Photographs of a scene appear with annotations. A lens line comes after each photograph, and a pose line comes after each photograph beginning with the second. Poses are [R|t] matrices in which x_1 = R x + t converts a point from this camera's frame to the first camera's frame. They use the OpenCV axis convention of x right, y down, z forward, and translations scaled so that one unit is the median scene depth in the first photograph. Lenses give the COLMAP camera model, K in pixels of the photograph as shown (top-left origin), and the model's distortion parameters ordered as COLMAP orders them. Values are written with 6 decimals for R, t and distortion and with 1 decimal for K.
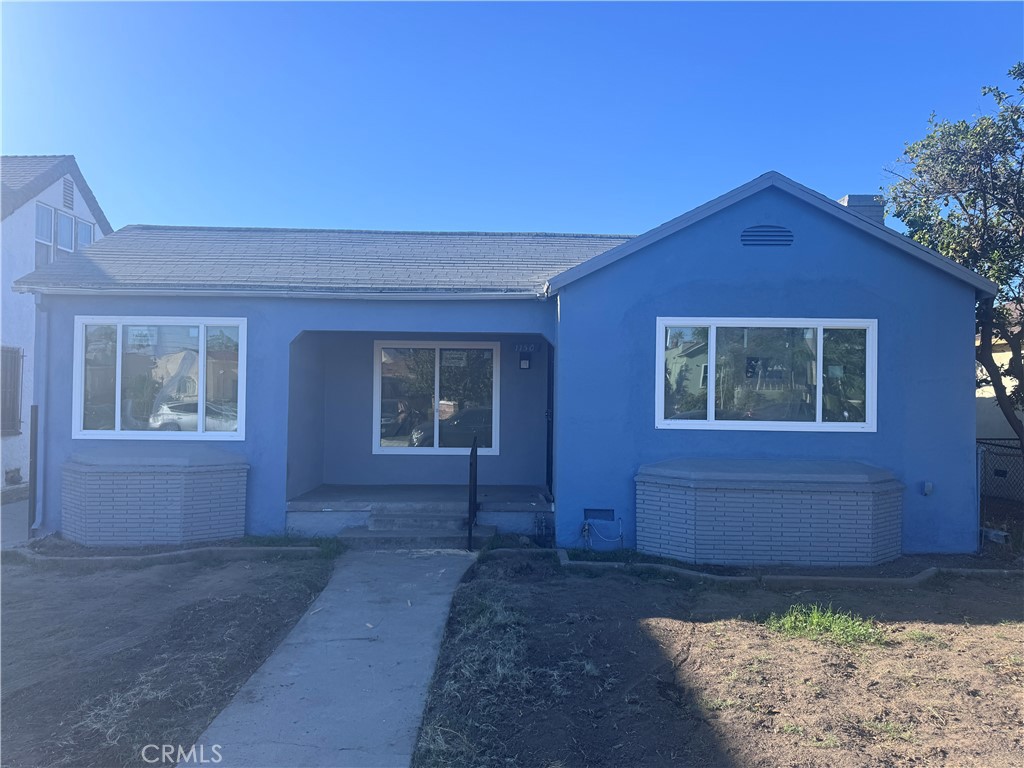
lens RADIAL K [[717.0, 0, 512.0], [0, 717.0, 384.0], [0, 0, 1]] dist [0.090309, -0.144798]
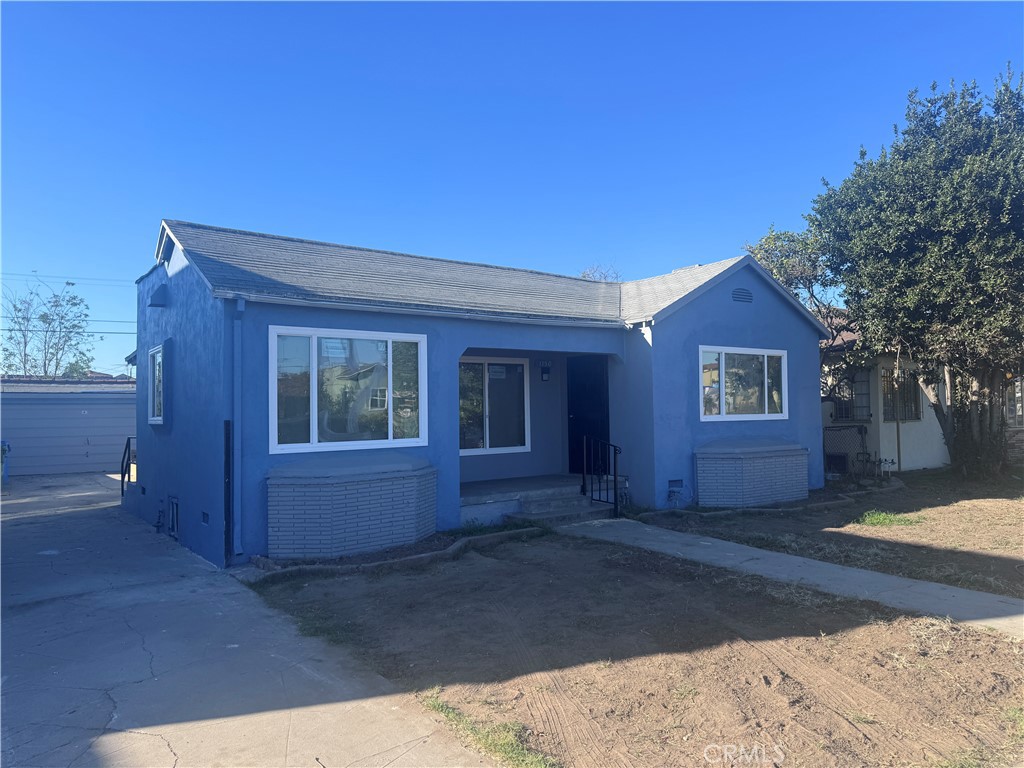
lens RADIAL K [[716.2, 0, 512.0], [0, 716.2, 384.0], [0, 0, 1]] dist [0.090479, -0.035412]
pose [[0.804759, -0.002724, 0.593595, -0.971554], [0.012965, 0.999832, -0.012989, -0.000040], [-0.593460, 0.018149, 0.804659, 0.047640]]
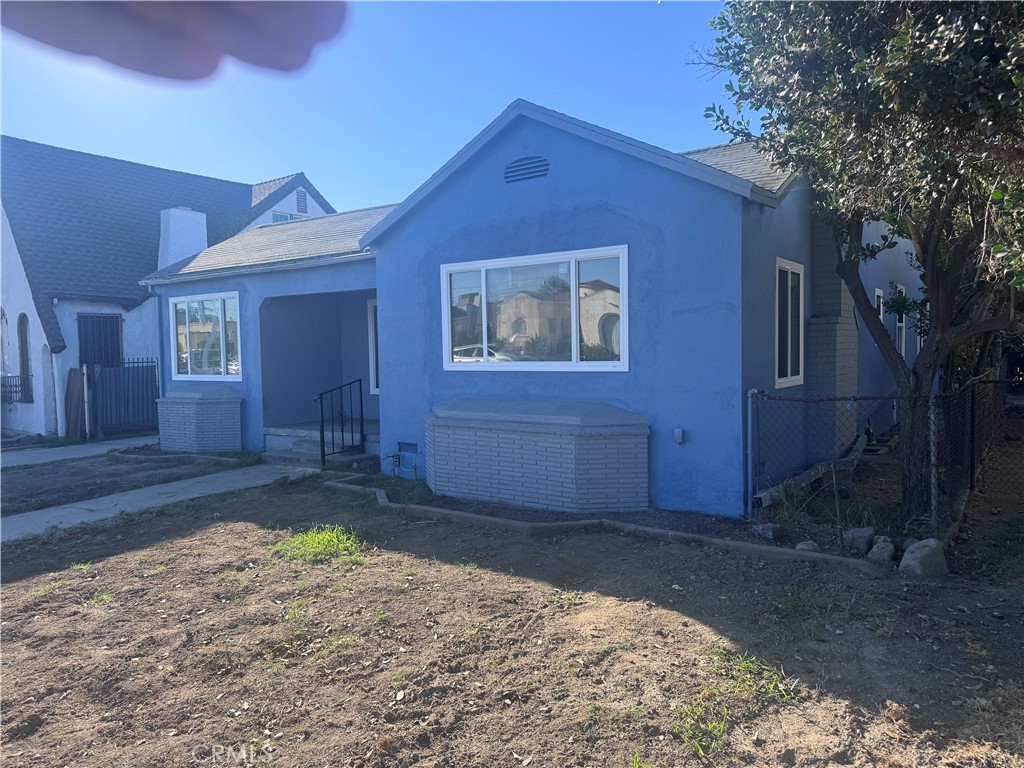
lens RADIAL K [[716.2, 0, 512.0], [0, 716.2, 384.0], [0, 0, 1]] dist [0.090479, -0.035412]
pose [[0.817822, 0.001916, -0.575467, 0.891259], [0.037963, 0.997637, 0.057272, 0.025053], [0.574217, -0.068685, 0.815817, 0.187827]]
